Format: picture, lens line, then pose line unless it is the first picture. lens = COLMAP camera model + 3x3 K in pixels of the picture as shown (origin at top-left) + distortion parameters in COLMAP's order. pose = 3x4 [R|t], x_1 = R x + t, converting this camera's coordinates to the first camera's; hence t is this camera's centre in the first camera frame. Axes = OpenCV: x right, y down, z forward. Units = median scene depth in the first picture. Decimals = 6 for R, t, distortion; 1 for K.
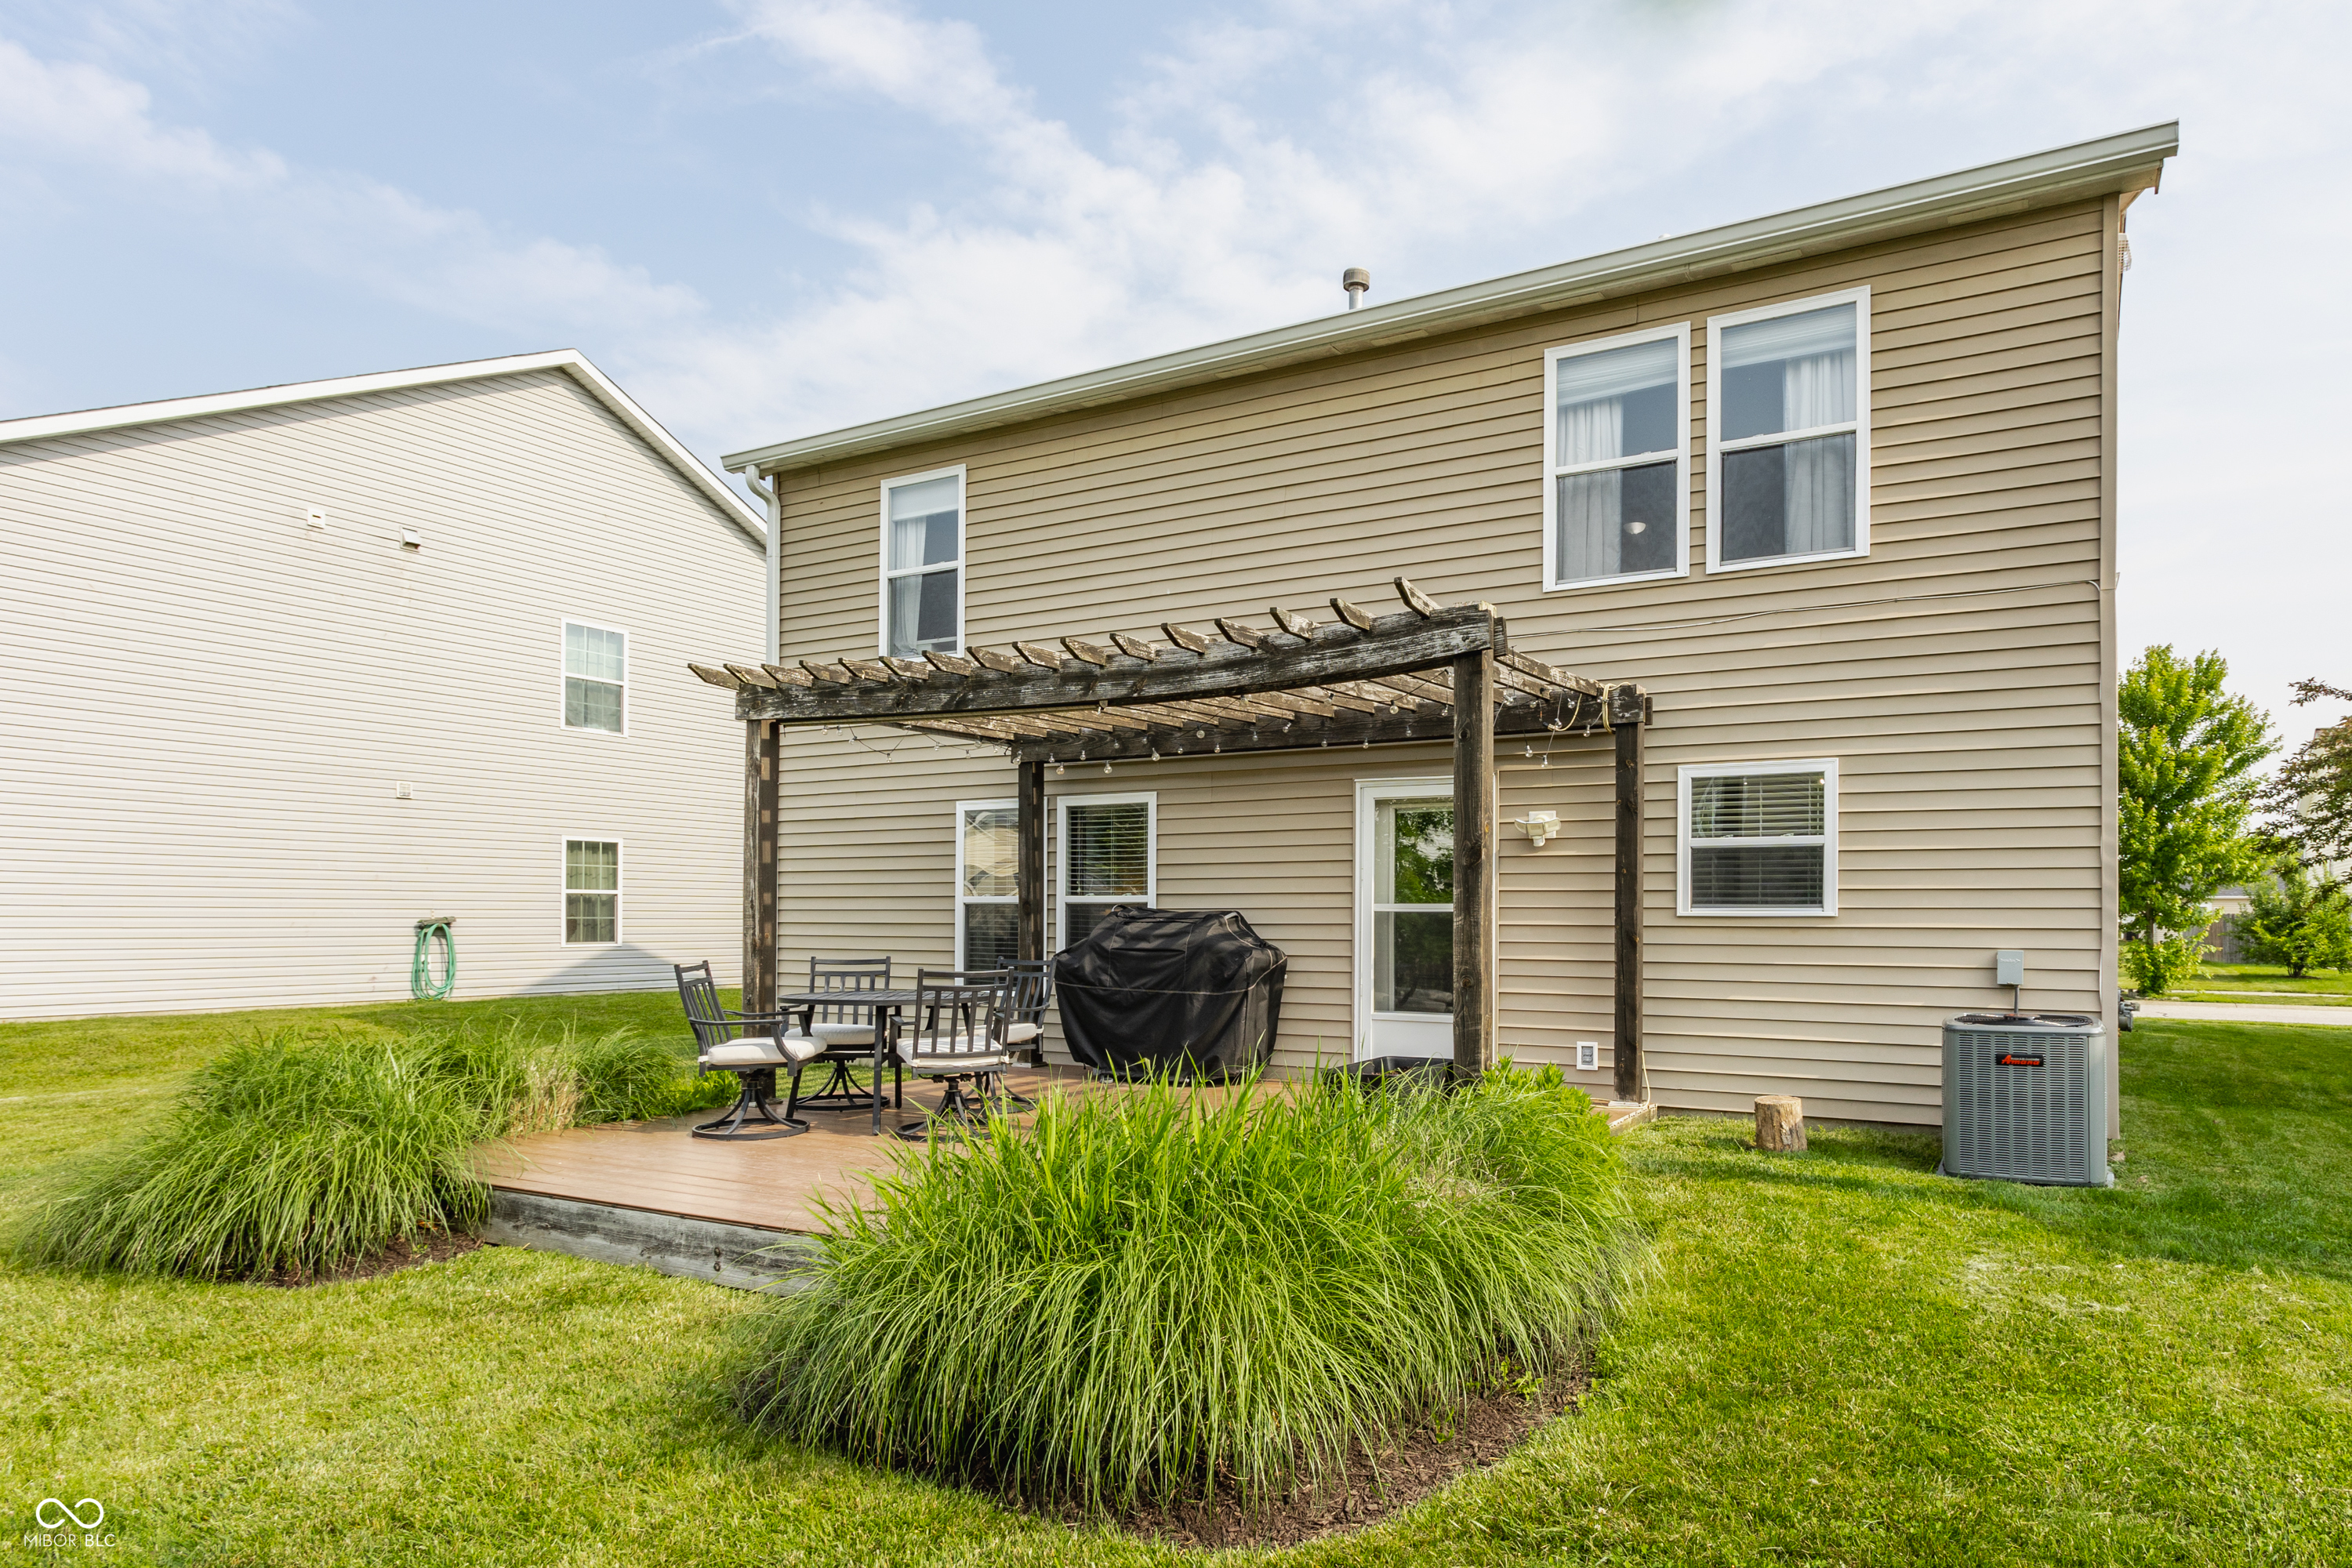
lens RADIAL K [[1402.9, 0, 1214.3], [0, 1402.9, 809.0], [0, 0, 1]] dist [0.000050, 0.001230]
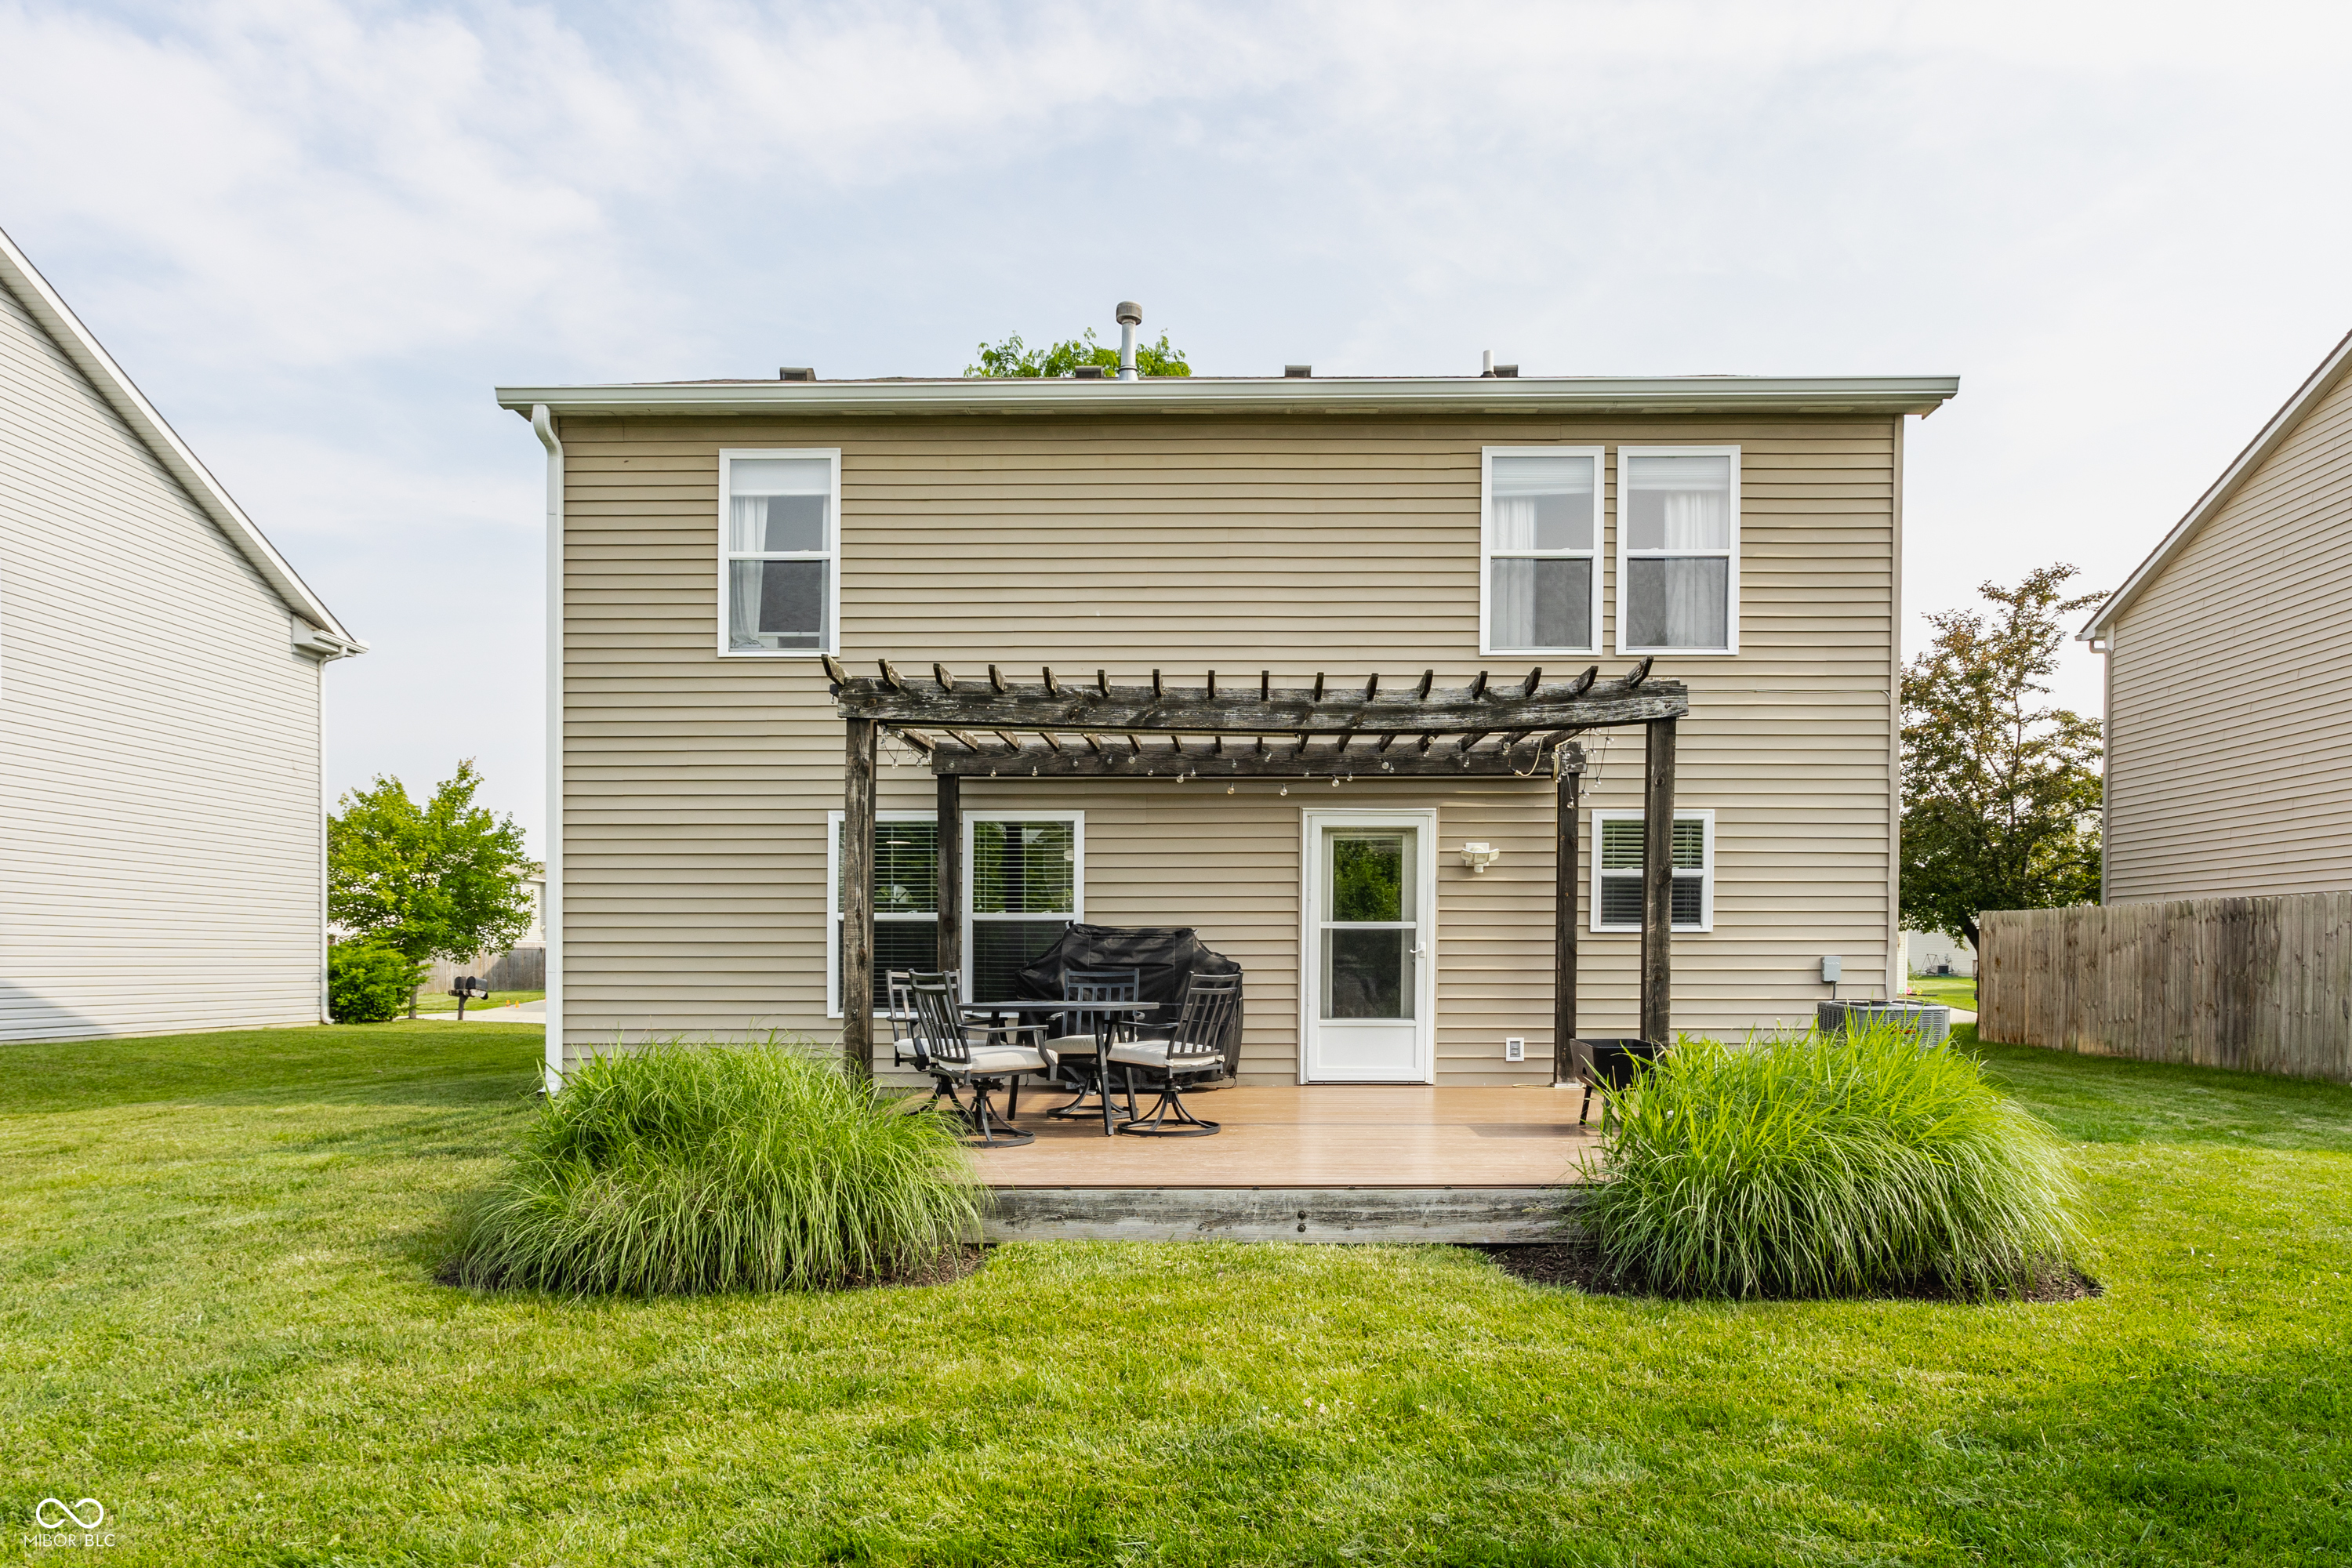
lens RADIAL K [[1472.1, 0, 1327.2], [0, 1472.1, 869.3], [0, 0, 1]] dist [-0.007030, 0.001275]
pose [[0.880709, 0.025421, 0.472974, -0.445173], [-0.034560, 0.999346, 0.010642, 0.014336], [-0.472395, -0.025719, 0.881012, -0.022419]]
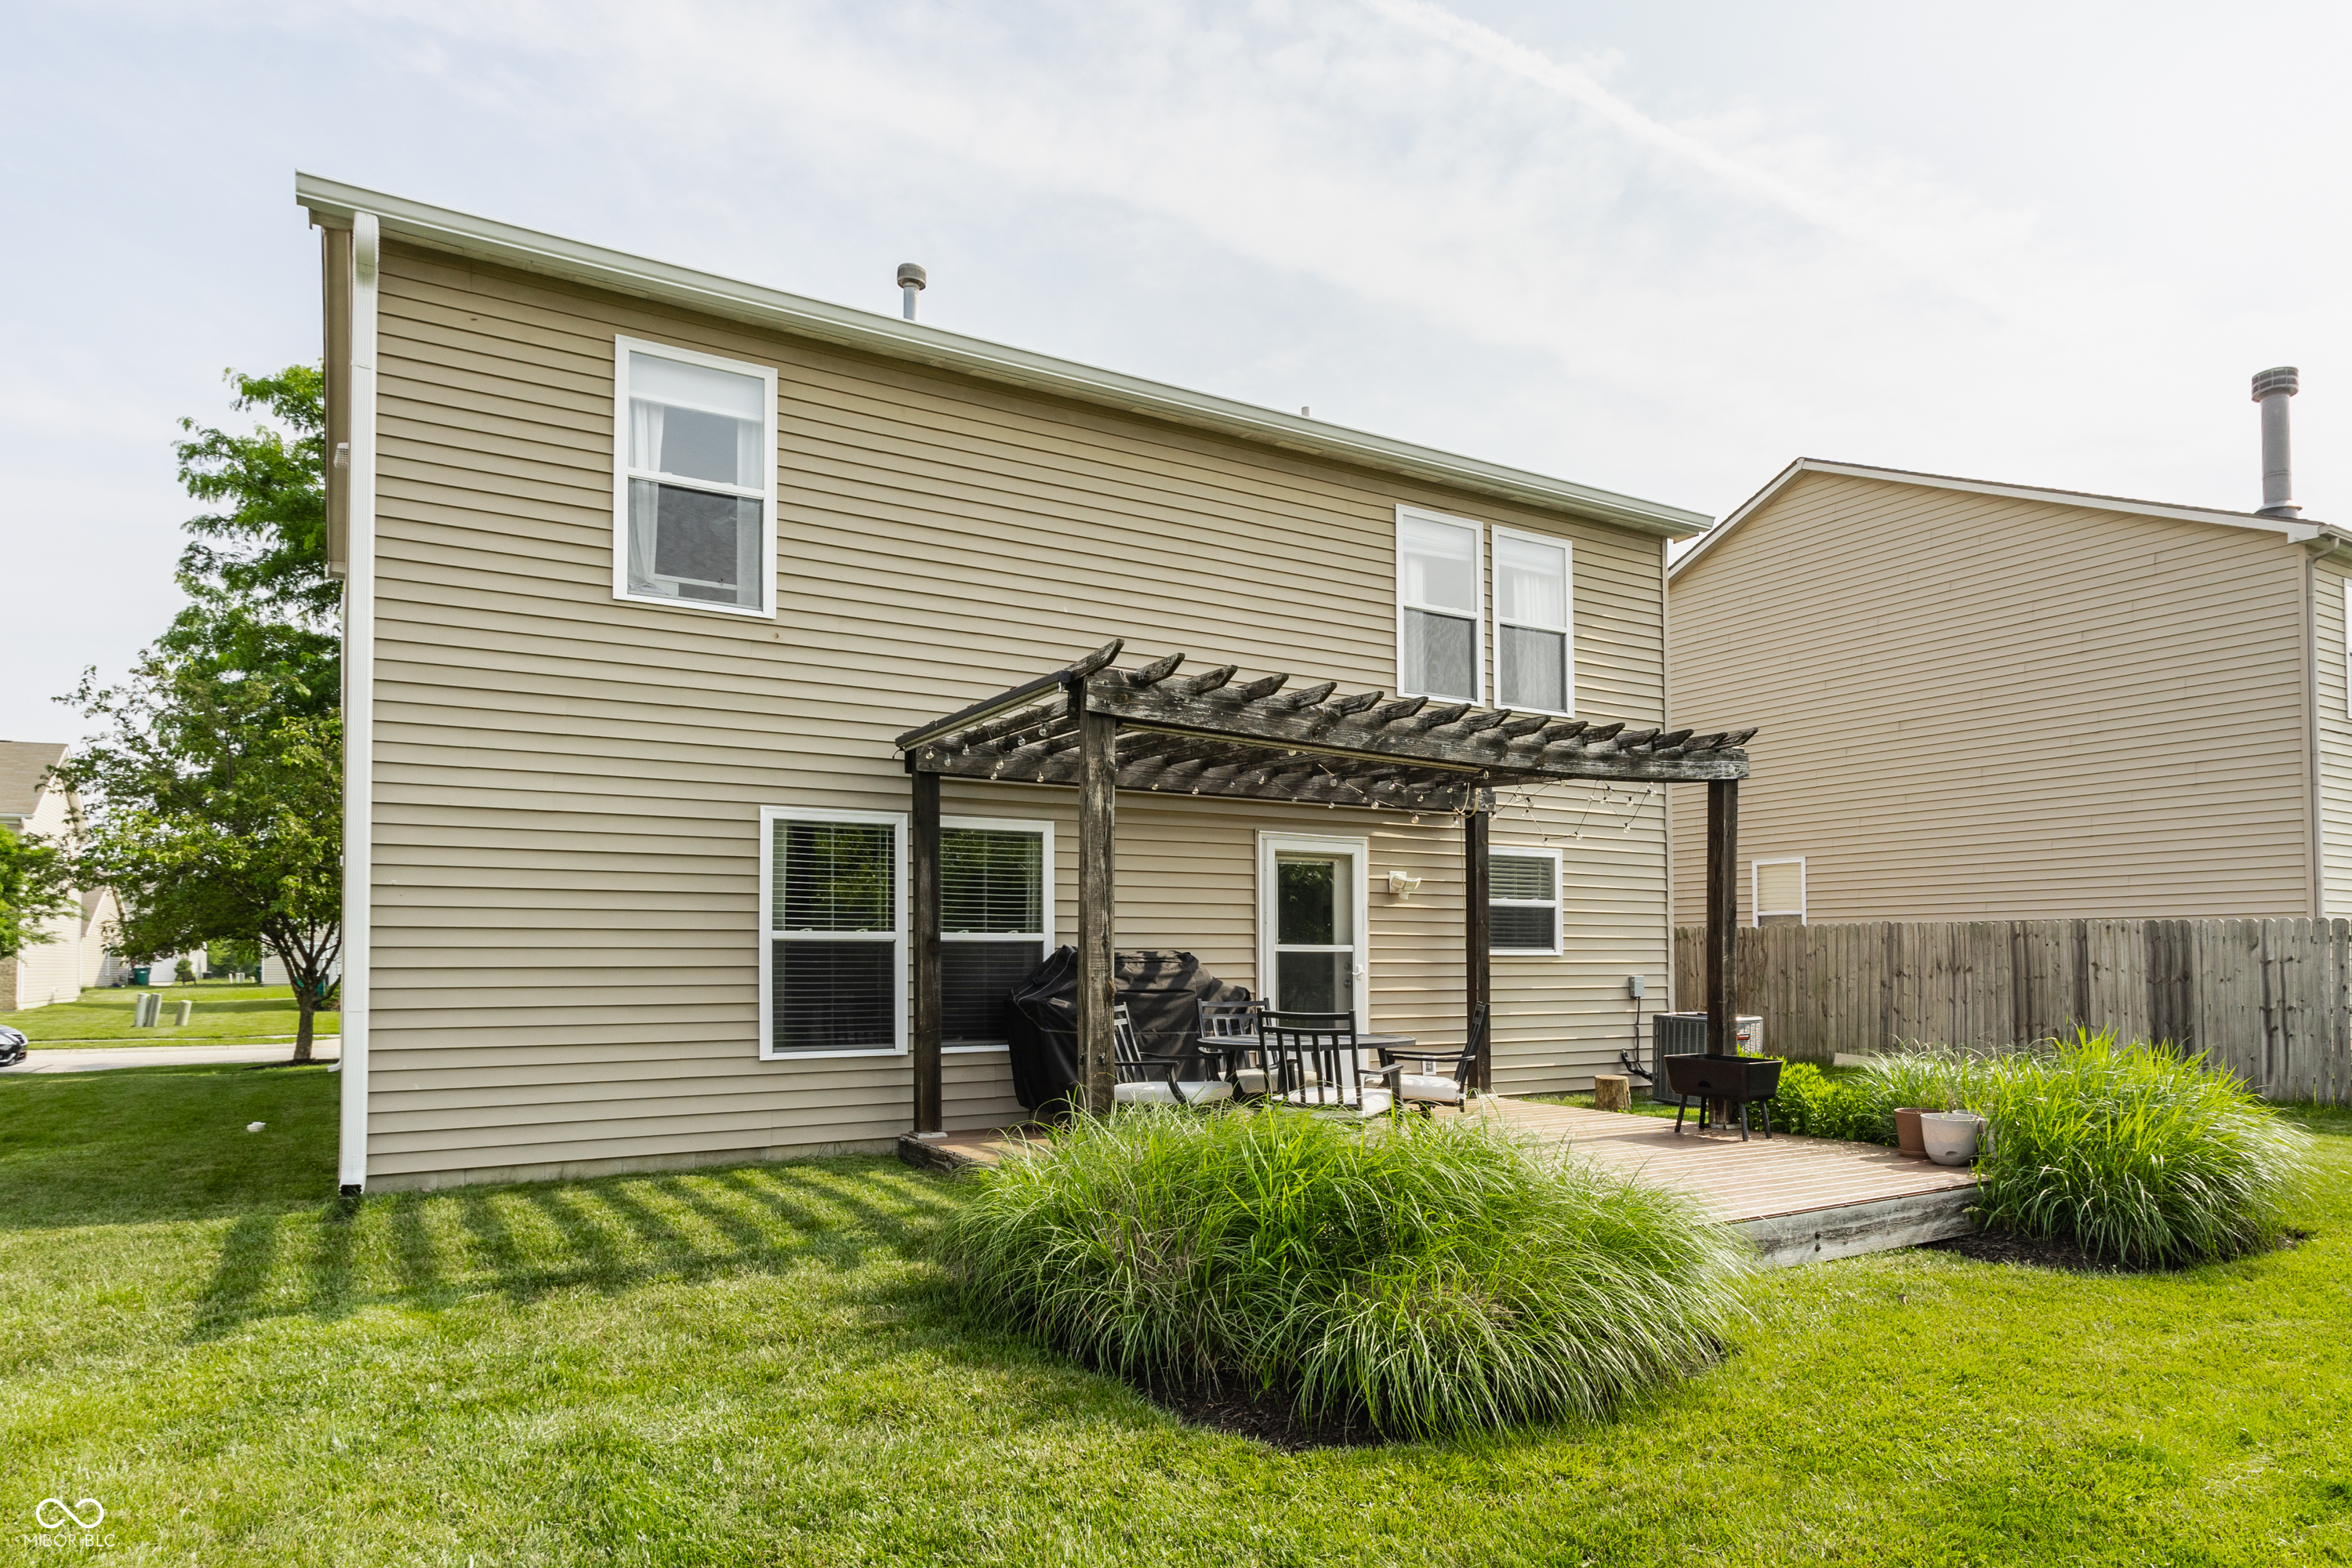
lens RADIAL K [[1402.9, 0, 1214.3], [0, 1402.9, 809.0], [0, 0, 1]] dist [0.000050, 0.001230]
pose [[0.483573, 0.088462, 0.870822, -0.913626], [-0.066906, 0.995705, -0.063995, 0.036136], [-0.872743, -0.027317, 0.487414, 0.521950]]
